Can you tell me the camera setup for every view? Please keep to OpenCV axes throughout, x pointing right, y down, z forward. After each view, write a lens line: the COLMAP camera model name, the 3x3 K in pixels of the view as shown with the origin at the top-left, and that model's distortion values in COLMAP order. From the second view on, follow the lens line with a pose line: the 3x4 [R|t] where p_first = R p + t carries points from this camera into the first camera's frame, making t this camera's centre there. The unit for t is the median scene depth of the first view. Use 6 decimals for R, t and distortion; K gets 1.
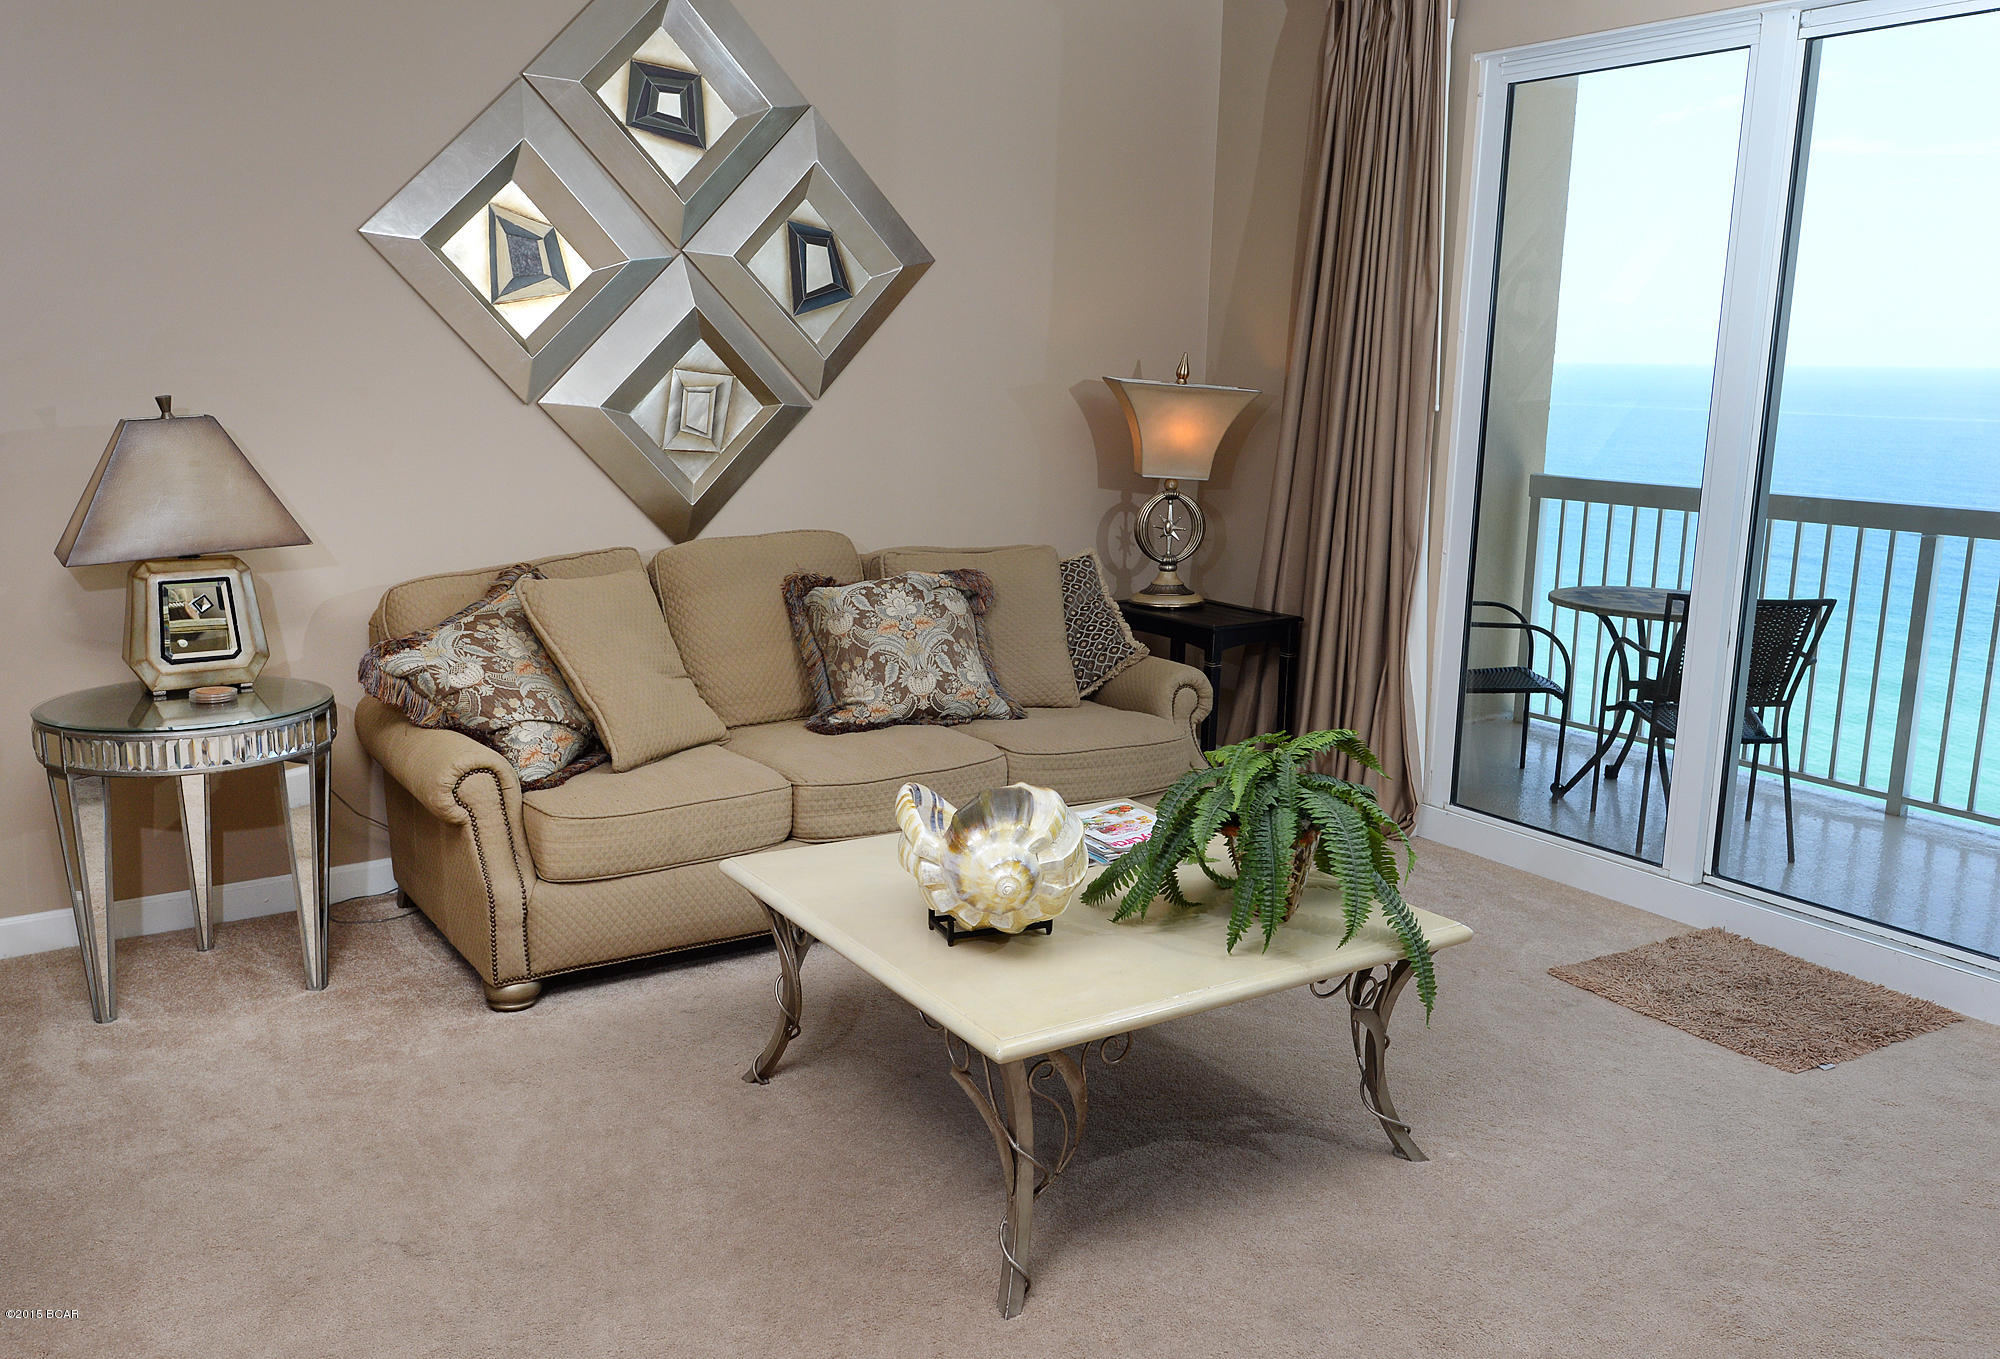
lens RADIAL K [[1659.4, 0, 1007.3], [0, 1659.4, 676.7], [0, 0, 1]] dist [-0.008732, 0.033541]
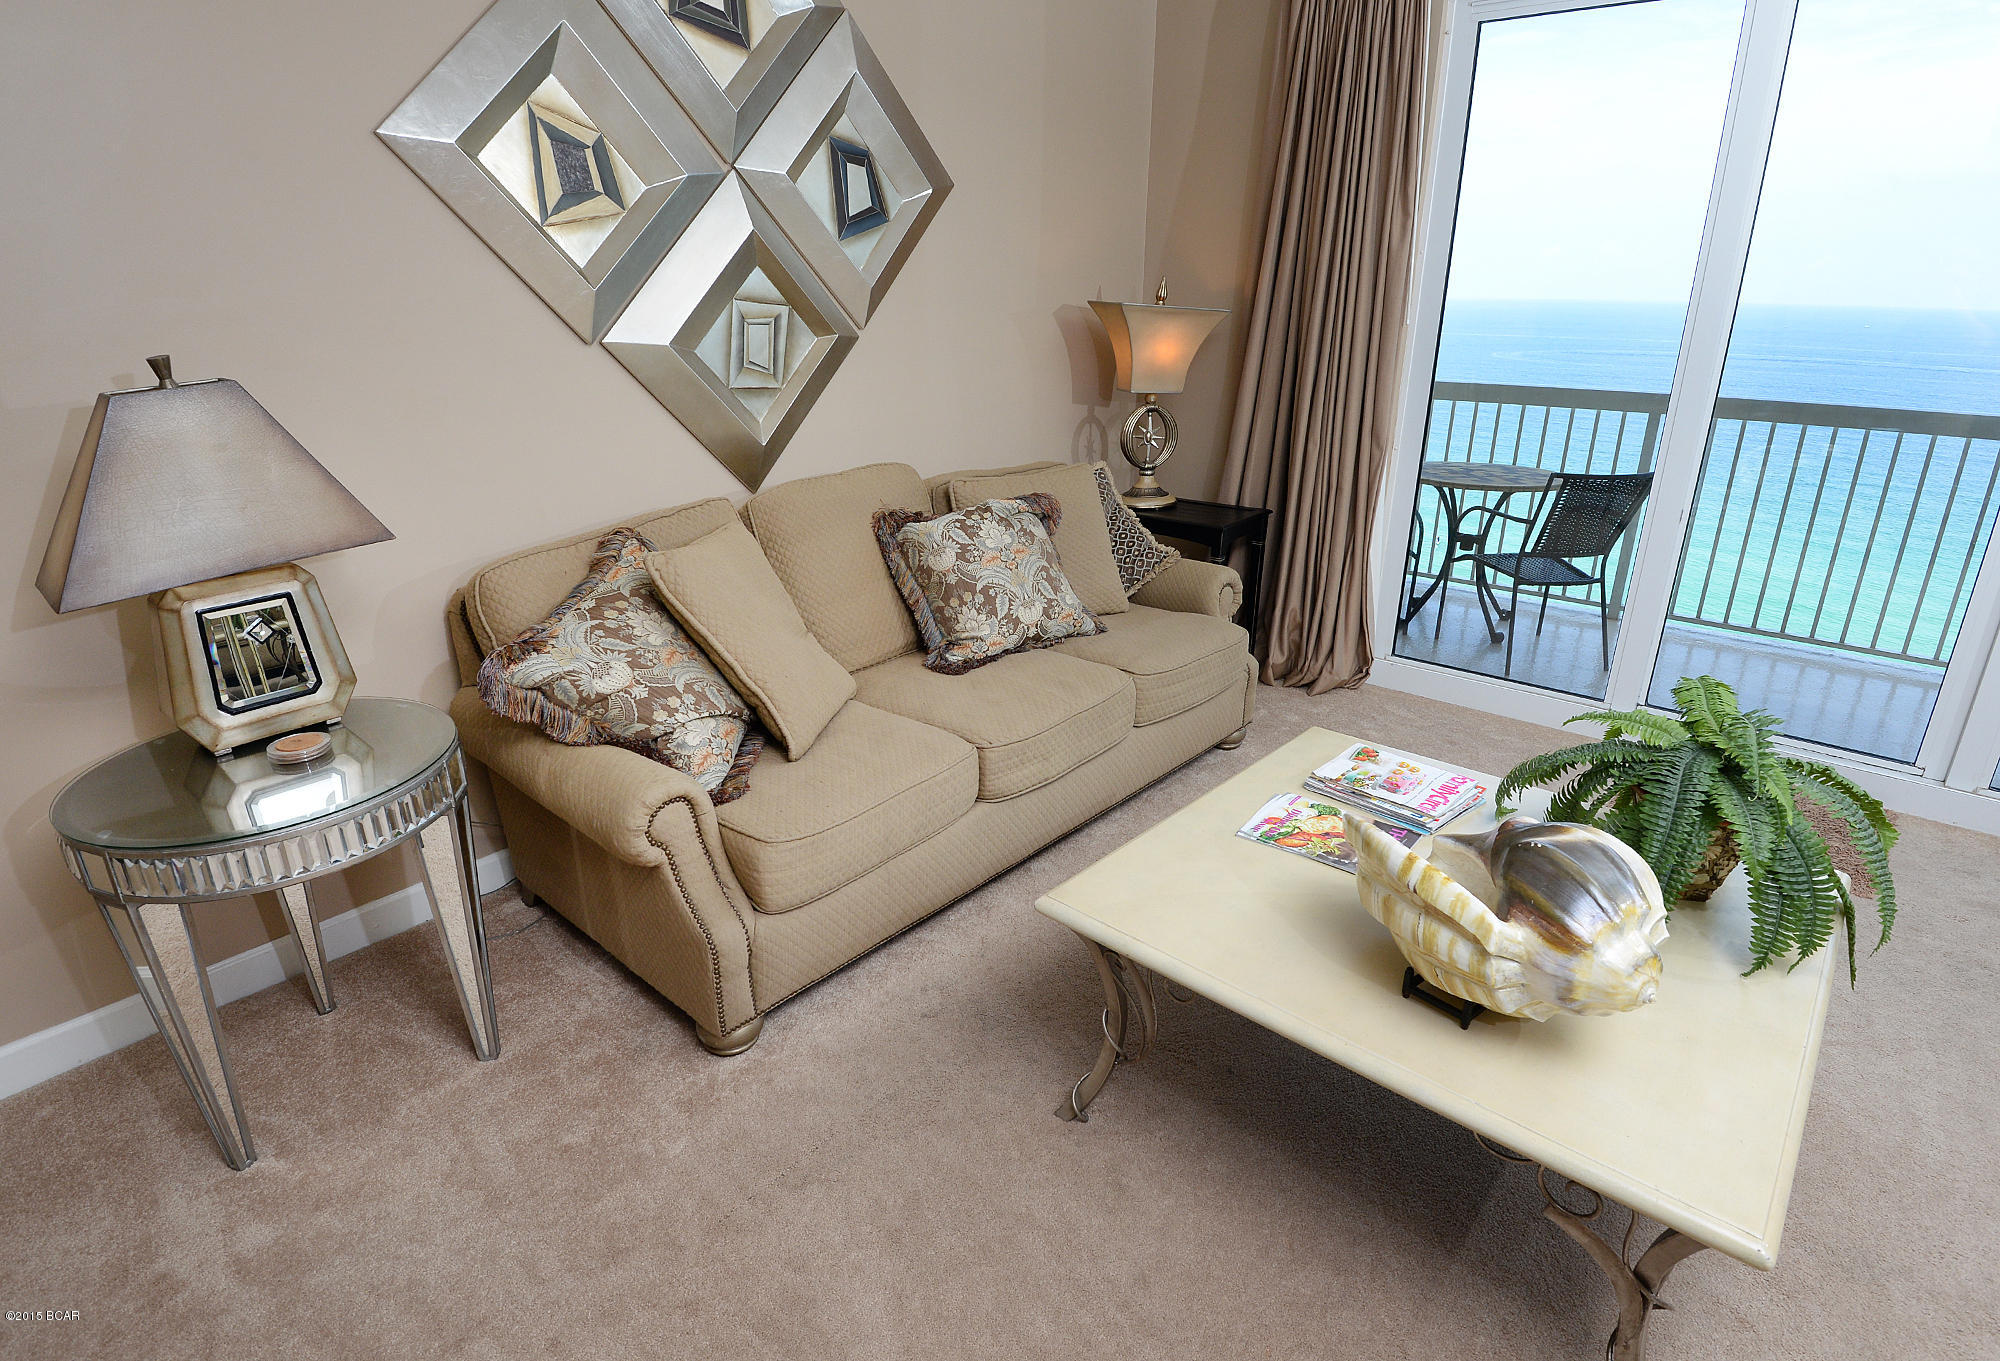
lens RADIAL K [[1039.5, 0, 999.3], [0, 1039.5, 676.9], [0, 0, 1]] dist [-0.028732, -0.007031]
pose [[0.965537, -0.108860, 0.236406, -0.227617], [0.069262, 0.983043, 0.169790, -0.067466], [-0.250880, -0.147564, 0.956705, 0.387558]]
